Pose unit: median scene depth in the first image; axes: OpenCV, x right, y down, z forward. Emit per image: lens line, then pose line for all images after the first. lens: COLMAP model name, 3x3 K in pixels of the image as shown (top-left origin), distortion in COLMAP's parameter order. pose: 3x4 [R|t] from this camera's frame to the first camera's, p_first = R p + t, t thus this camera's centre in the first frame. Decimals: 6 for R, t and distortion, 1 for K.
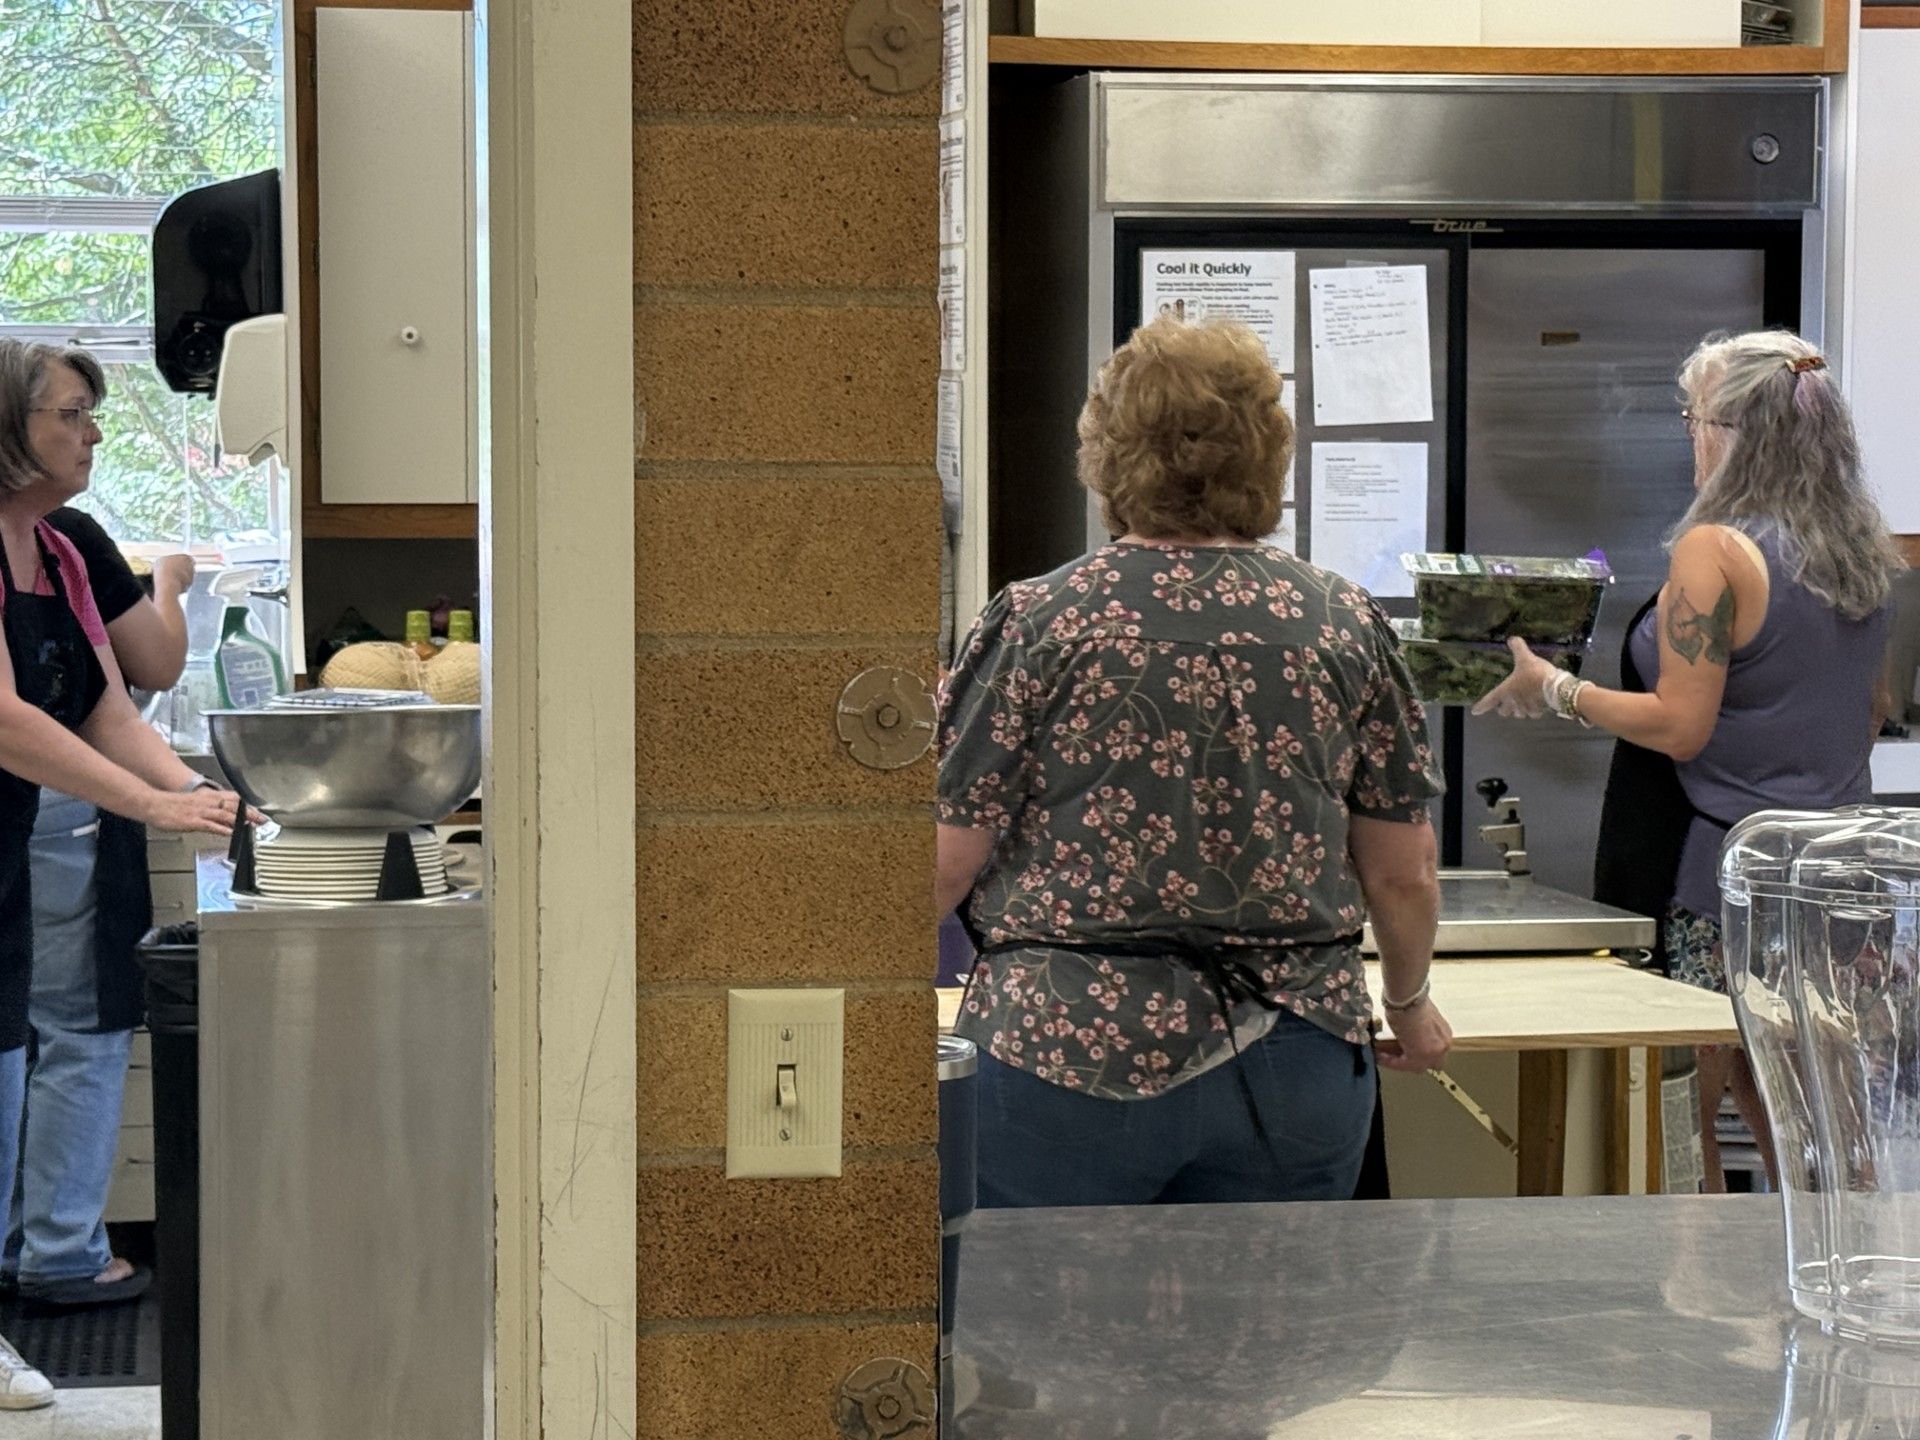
lens RADIAL K [[4519.2, 0, 960.0], [0, 4519.2, 720.0], [0, 0, 1]] dist [-0.079673, 0.198969]
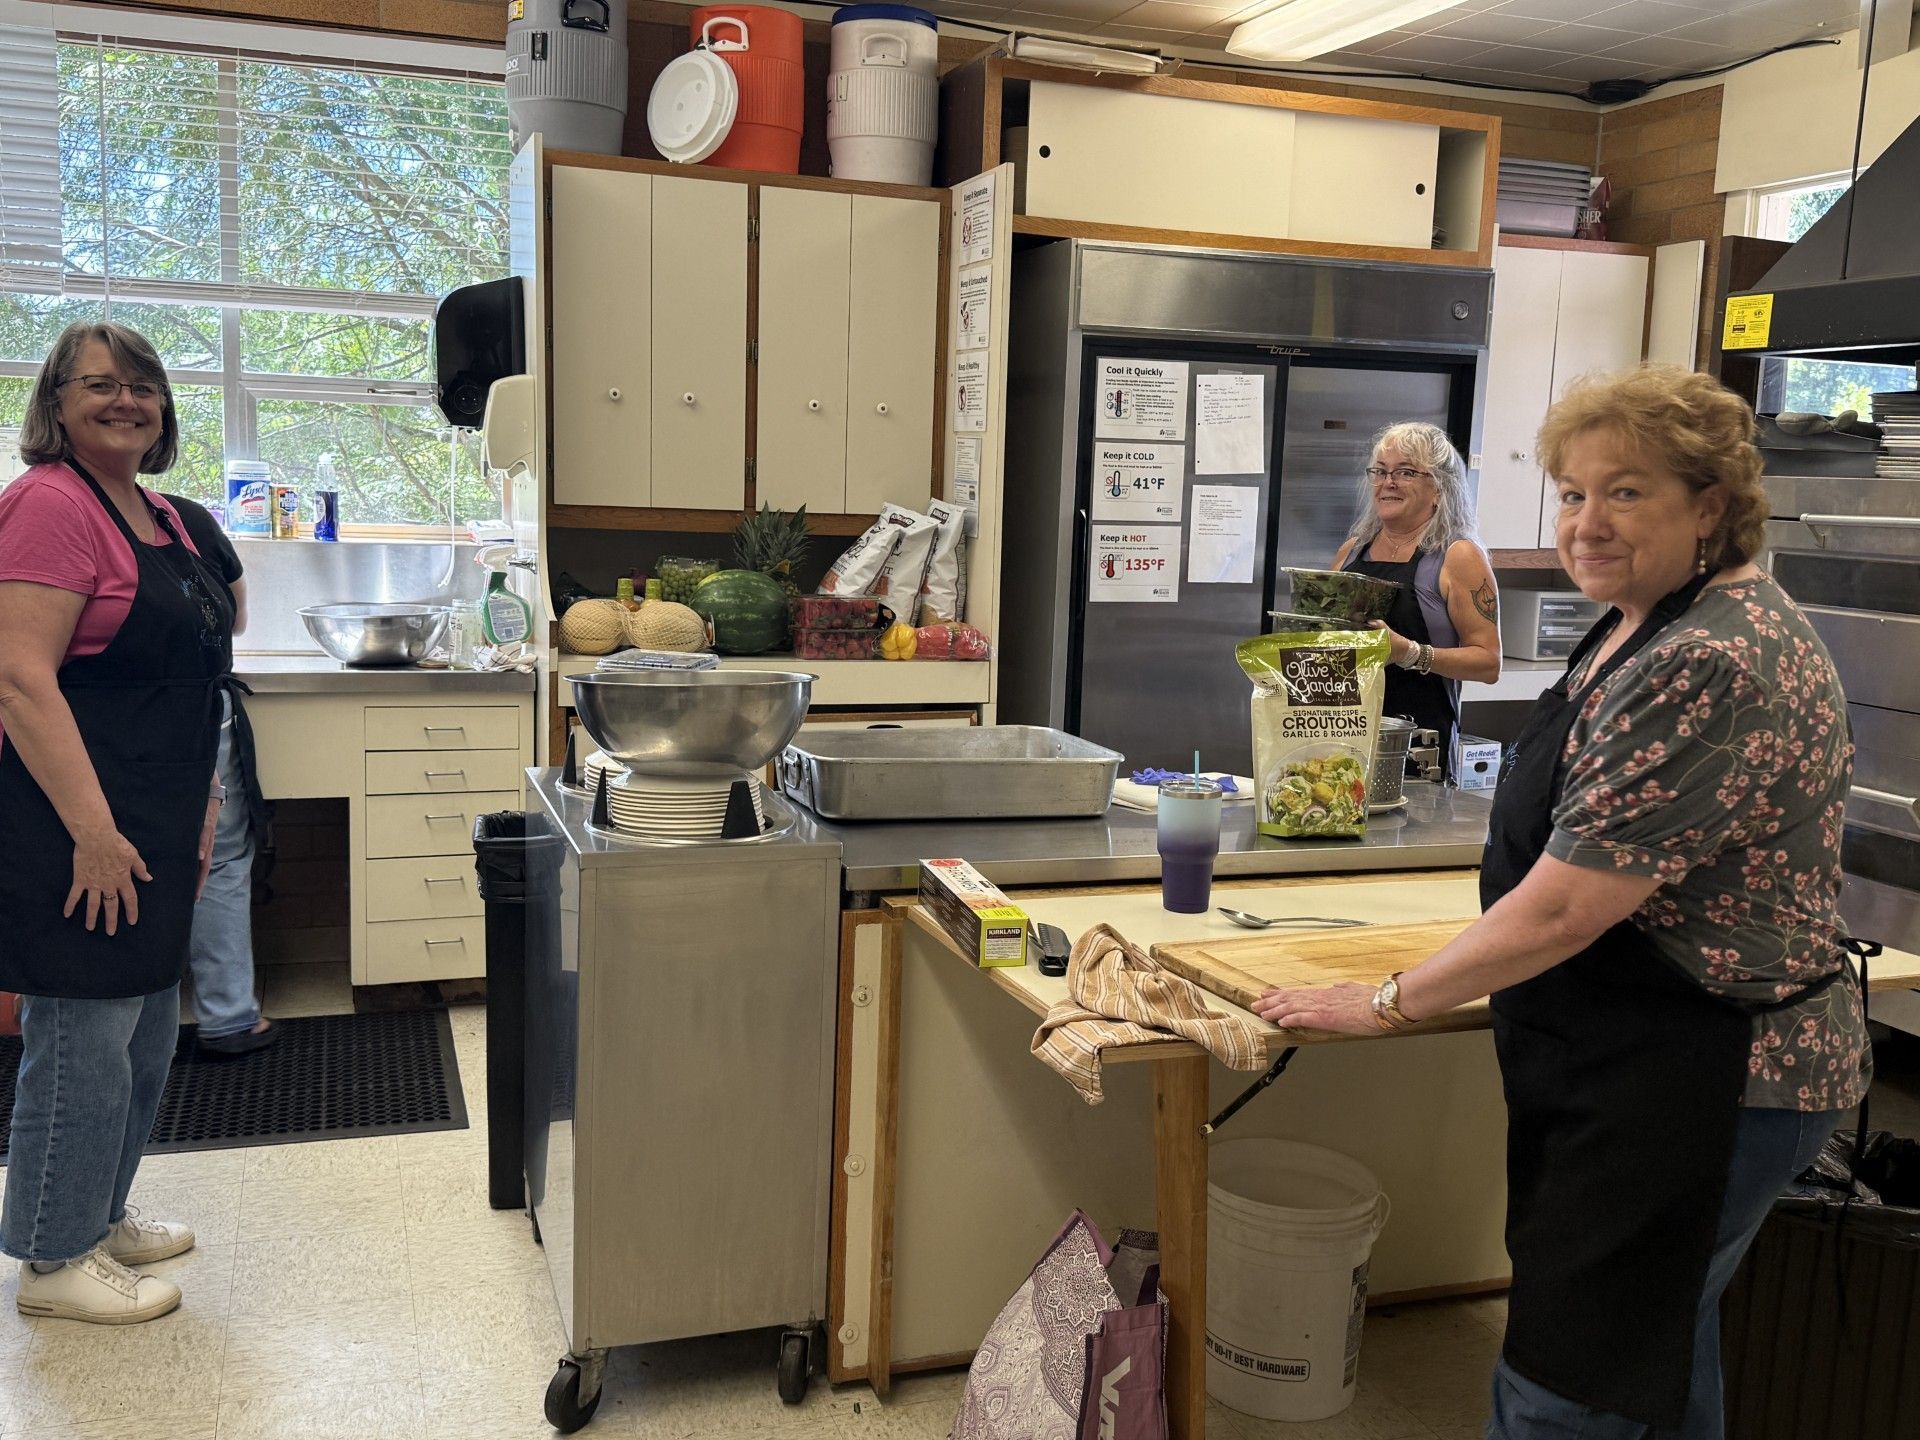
lens RADIAL K [[1824.8, 0, 960.0], [0, 1824.8, 720.0], [0, 0, 1]] dist [0.042253, 0.001090]
pose [[0.985681, 0.010482, 0.168296, -0.111177], [-0.021938, 0.997555, 0.066357, -0.019756], [-0.167189, -0.069099, 0.983500, 0.375145]]
